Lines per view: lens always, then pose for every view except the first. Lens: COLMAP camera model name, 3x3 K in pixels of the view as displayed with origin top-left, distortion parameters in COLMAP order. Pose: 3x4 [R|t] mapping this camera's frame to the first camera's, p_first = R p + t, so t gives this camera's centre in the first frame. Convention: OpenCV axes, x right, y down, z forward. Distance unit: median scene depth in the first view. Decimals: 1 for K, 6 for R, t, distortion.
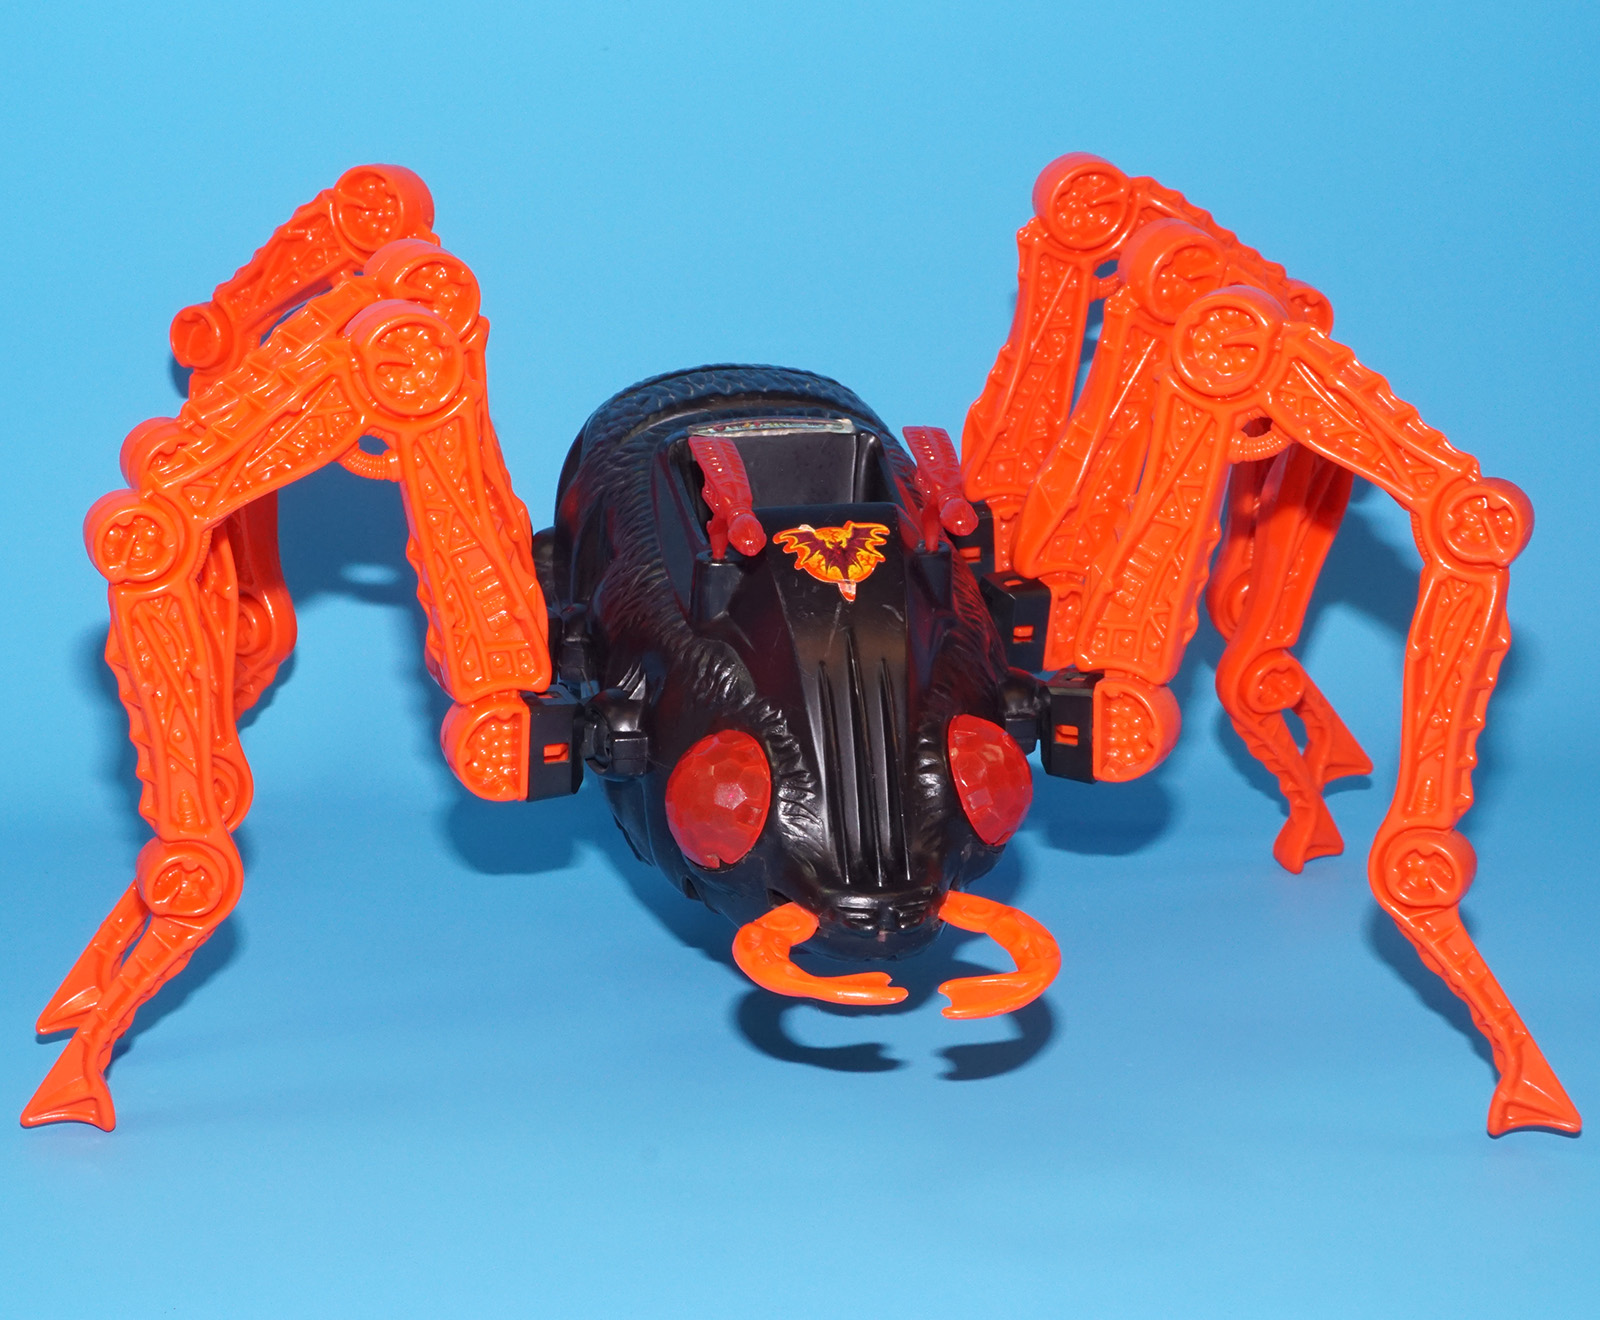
lens RADIAL K [[2173.5, 0, 800.0], [0, 2173.5, 660.0], [0, 0, 1]] dist [0.018407, 0.070620]
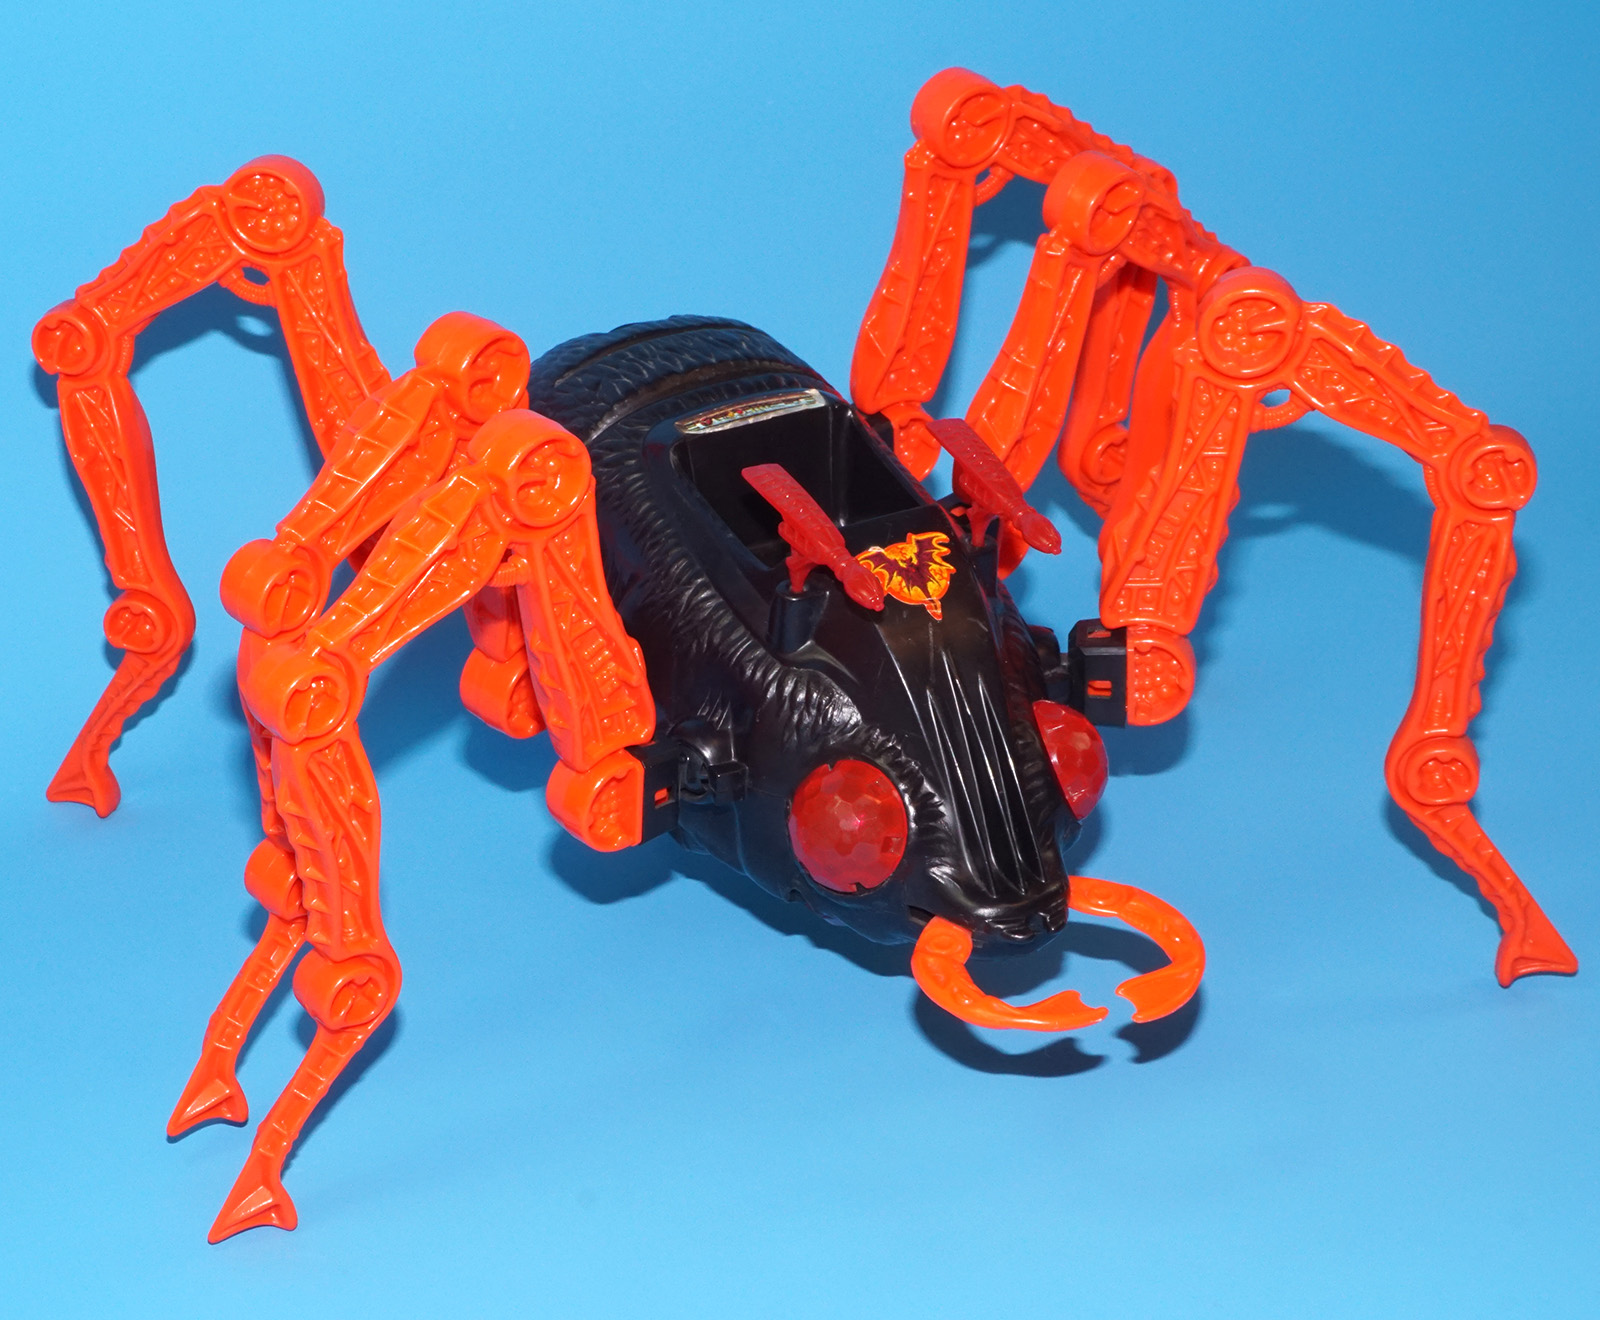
lens RADIAL K [[2173.5, 0, 800.0], [0, 2173.5, 660.0], [0, 0, 1]] dist [0.018407, 0.070620]
pose [[0.974164, -0.144457, 0.173602, -0.217823], [0.120785, 0.982759, 0.139987, -0.156555], [-0.190831, -0.115402, 0.974816, -0.010325]]
